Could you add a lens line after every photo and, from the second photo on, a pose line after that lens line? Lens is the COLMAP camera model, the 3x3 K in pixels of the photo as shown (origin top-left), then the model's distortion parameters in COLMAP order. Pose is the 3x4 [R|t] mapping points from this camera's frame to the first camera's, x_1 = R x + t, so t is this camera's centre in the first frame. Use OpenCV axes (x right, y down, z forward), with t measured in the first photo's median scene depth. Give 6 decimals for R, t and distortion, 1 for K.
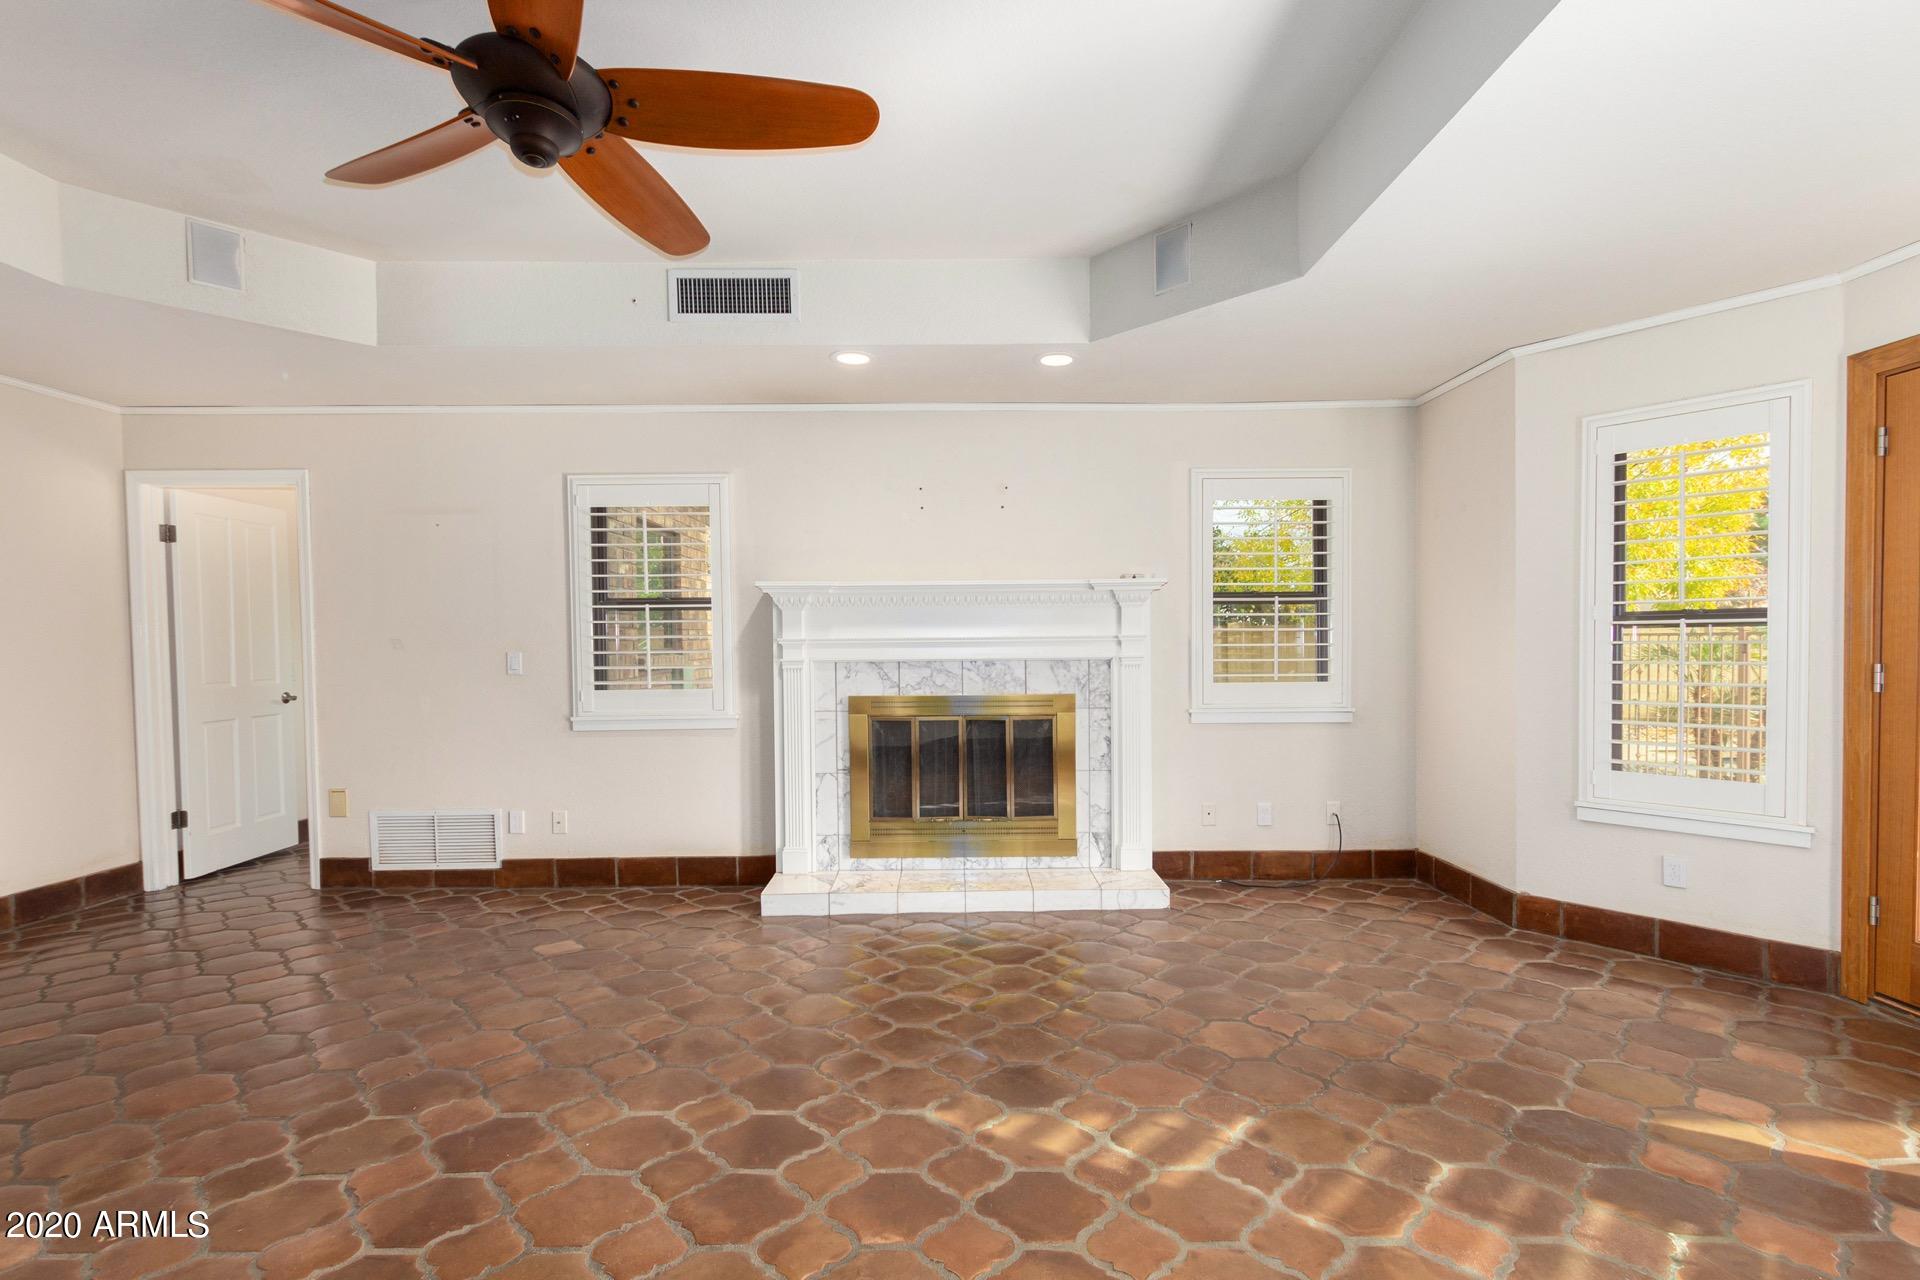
lens RADIAL K [[881.2, 0, 960.6], [0, 881.2, 644.2], [0, 0, 1]] dist [0.003139, 0.000132]
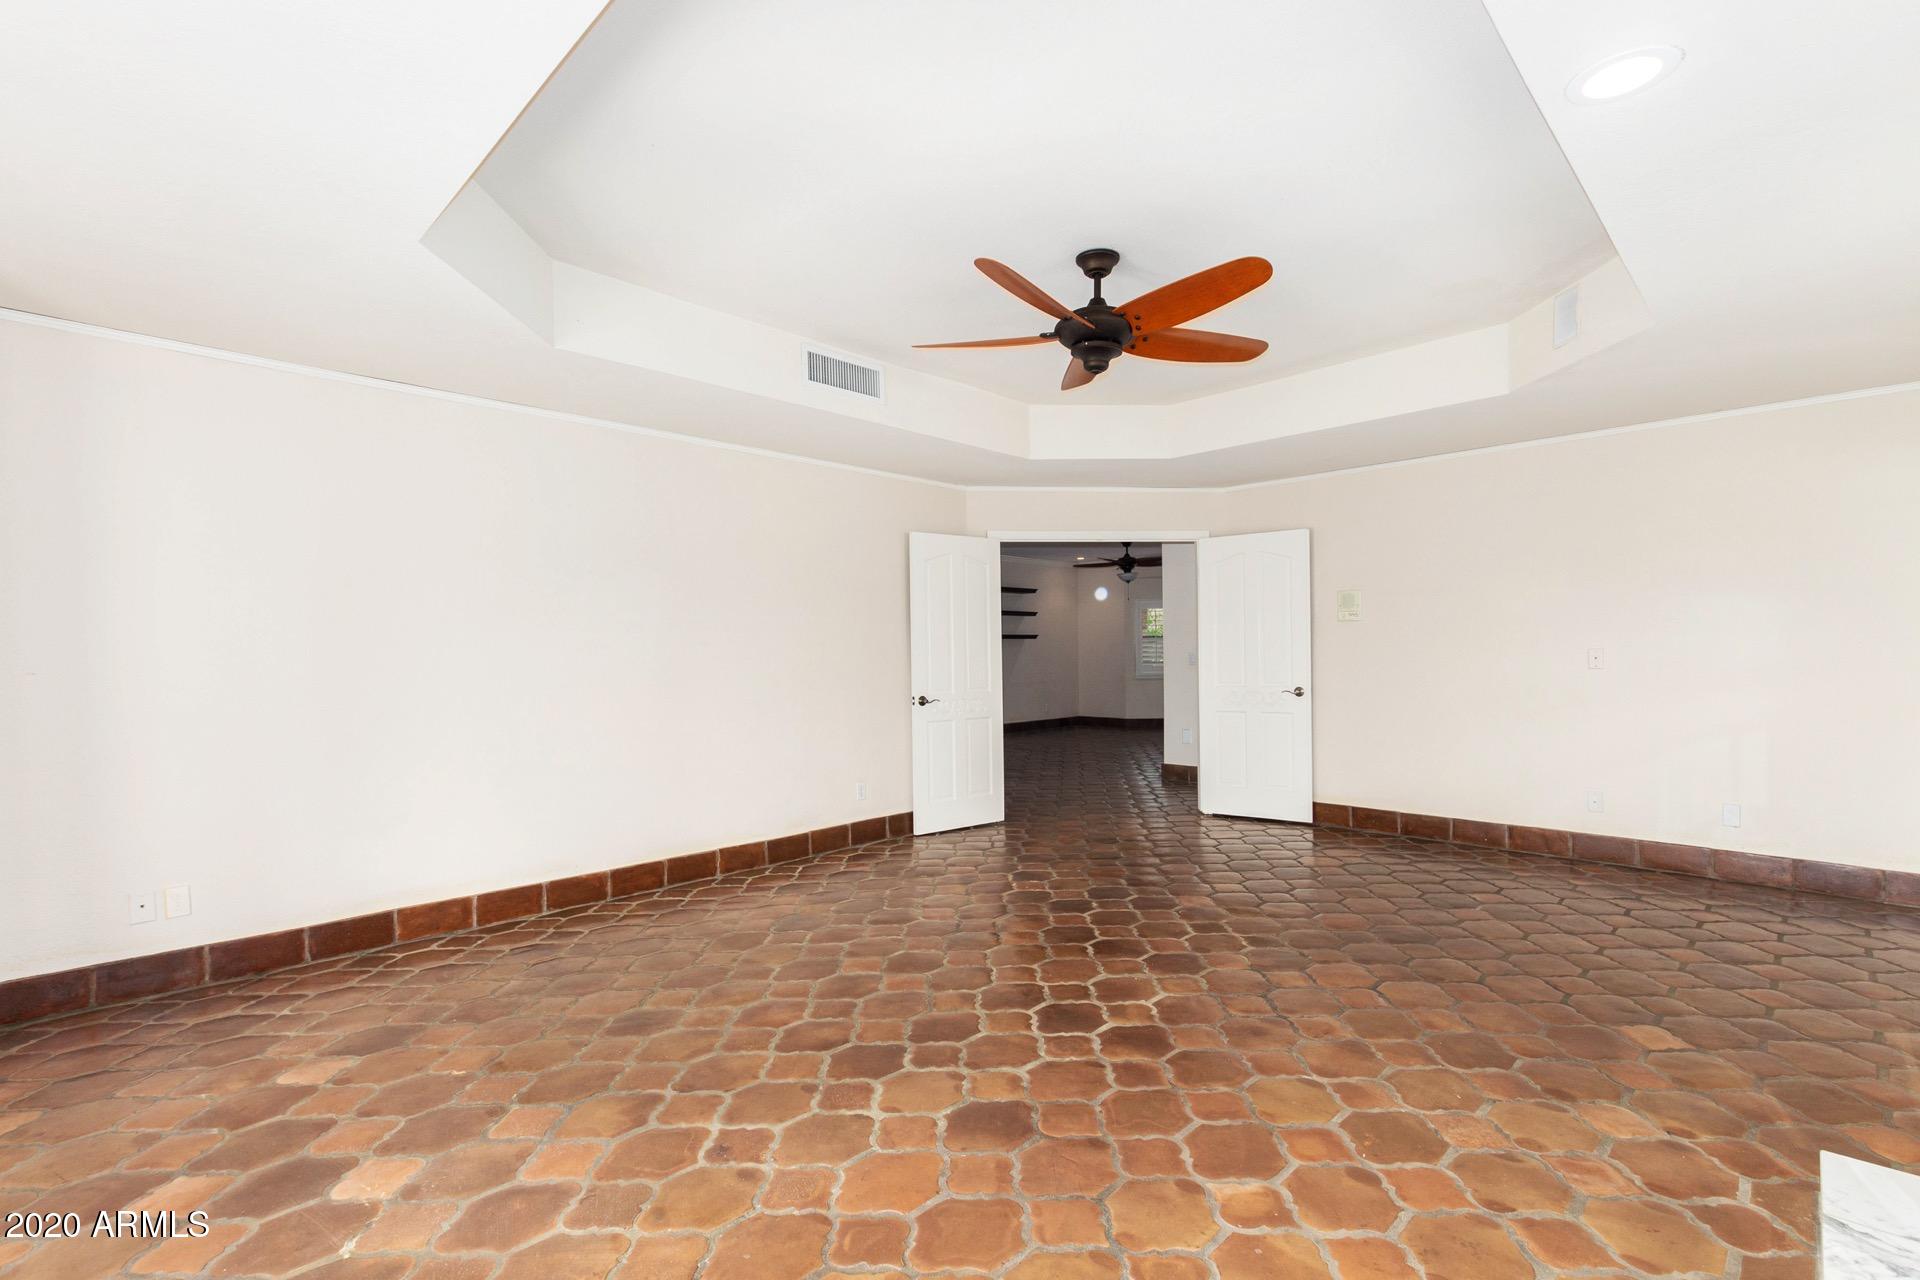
lens RADIAL K [[881.2, 0, 959.1], [0, 881.2, 642.5], [0, 0, 1]] dist [0.003139, 0.000132]
pose [[-0.705661, 0.013533, -0.708420, 0.913709], [0.012496, 0.999900, 0.006654, -0.025419], [0.708439, -0.004157, -0.705760, 1.979945]]
